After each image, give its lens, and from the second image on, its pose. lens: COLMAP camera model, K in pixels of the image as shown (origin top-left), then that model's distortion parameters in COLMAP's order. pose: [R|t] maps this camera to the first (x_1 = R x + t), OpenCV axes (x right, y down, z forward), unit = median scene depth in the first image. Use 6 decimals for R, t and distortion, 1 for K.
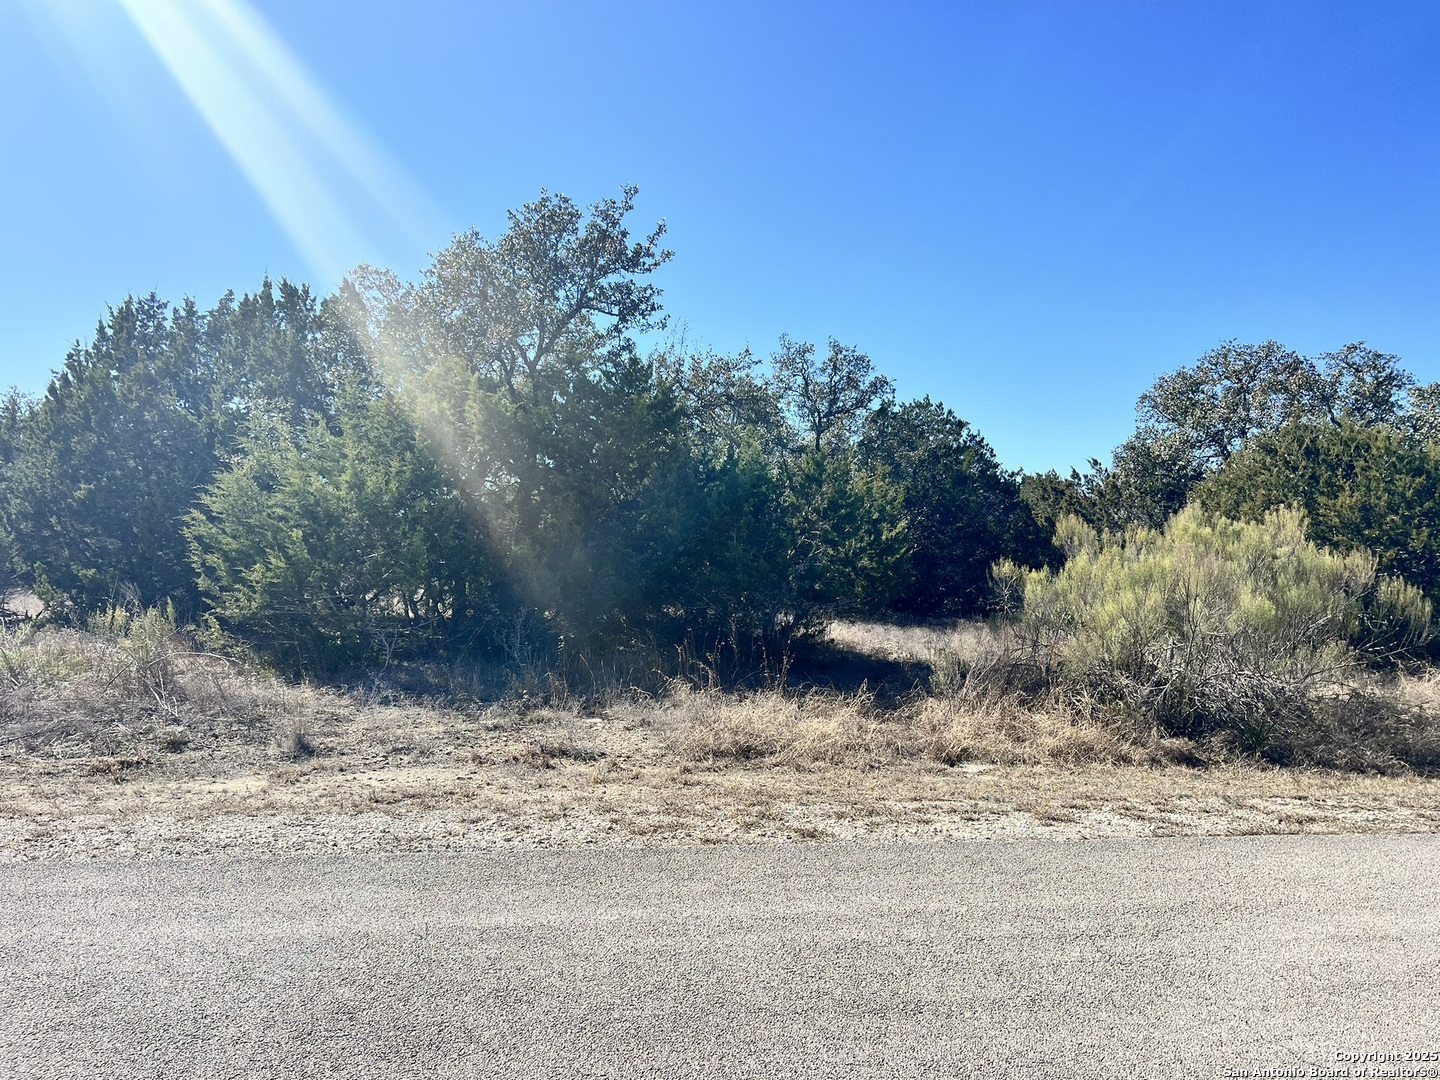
lens RADIAL K [[1077.6, 0, 720.0], [0, 1077.6, 540.0], [0, 0, 1]] dist [0.004870, -0.004235]
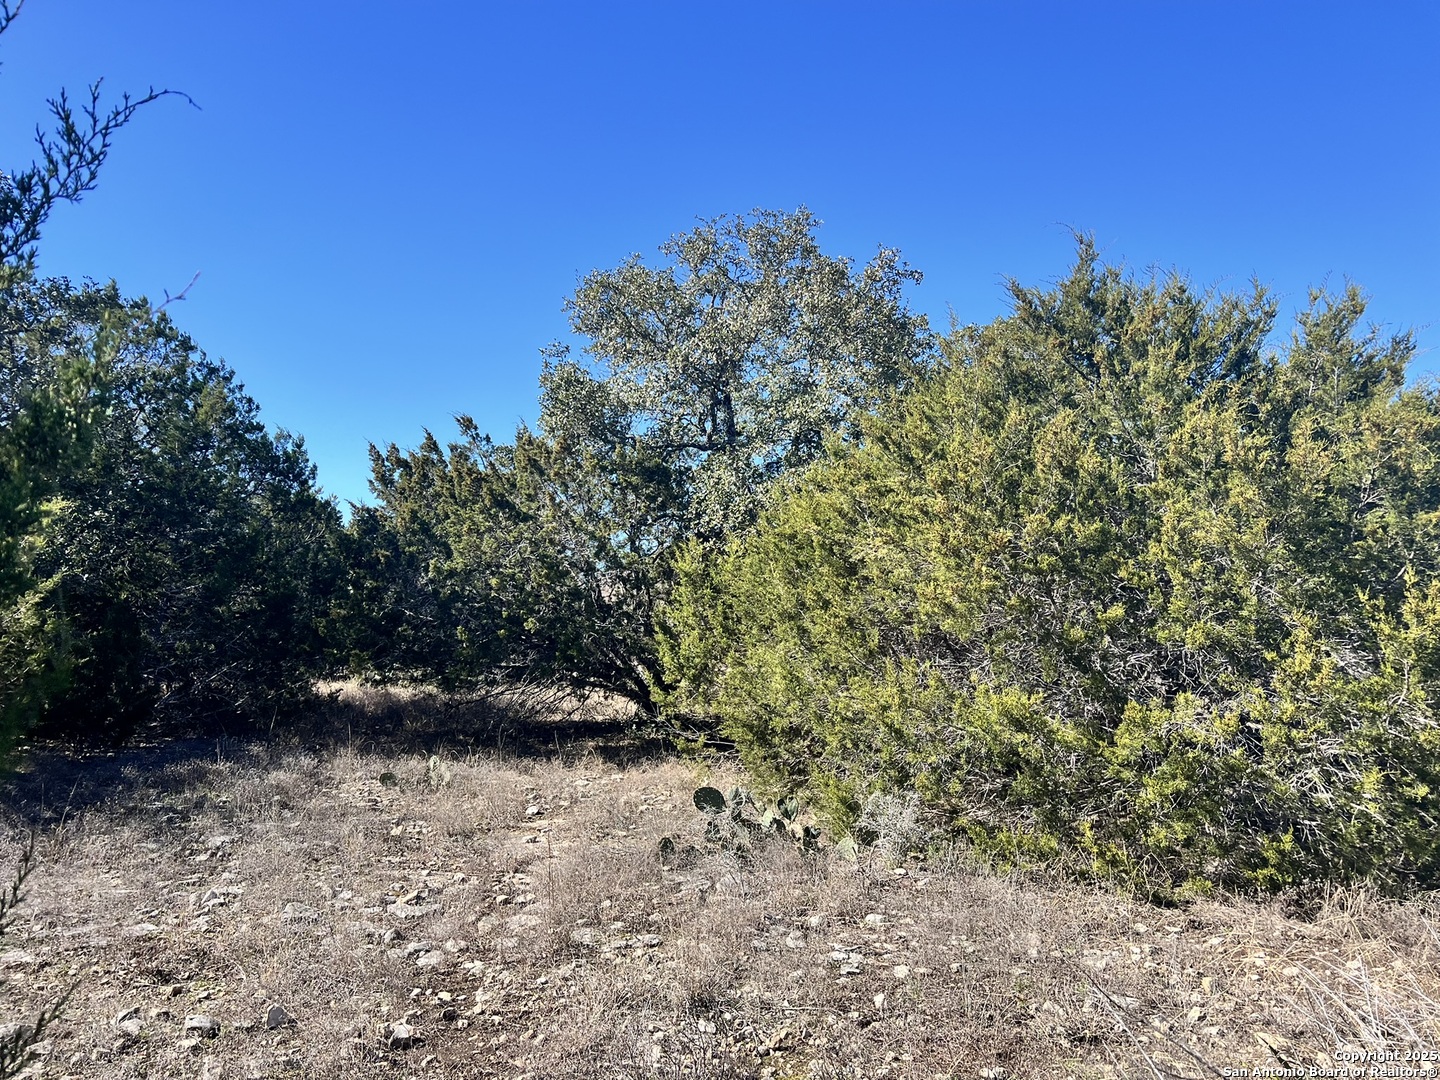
lens RADIAL K [[1077.6, 0, 720.0], [0, 1077.6, 540.0], [0, 0, 1]] dist [0.004870, -0.004235]
pose [[0.749810, -0.001632, 0.661651, 0.072807], [0.005731, 0.999975, -0.004027, -0.008641], [-0.661628, 0.006811, 0.749801, 0.447618]]
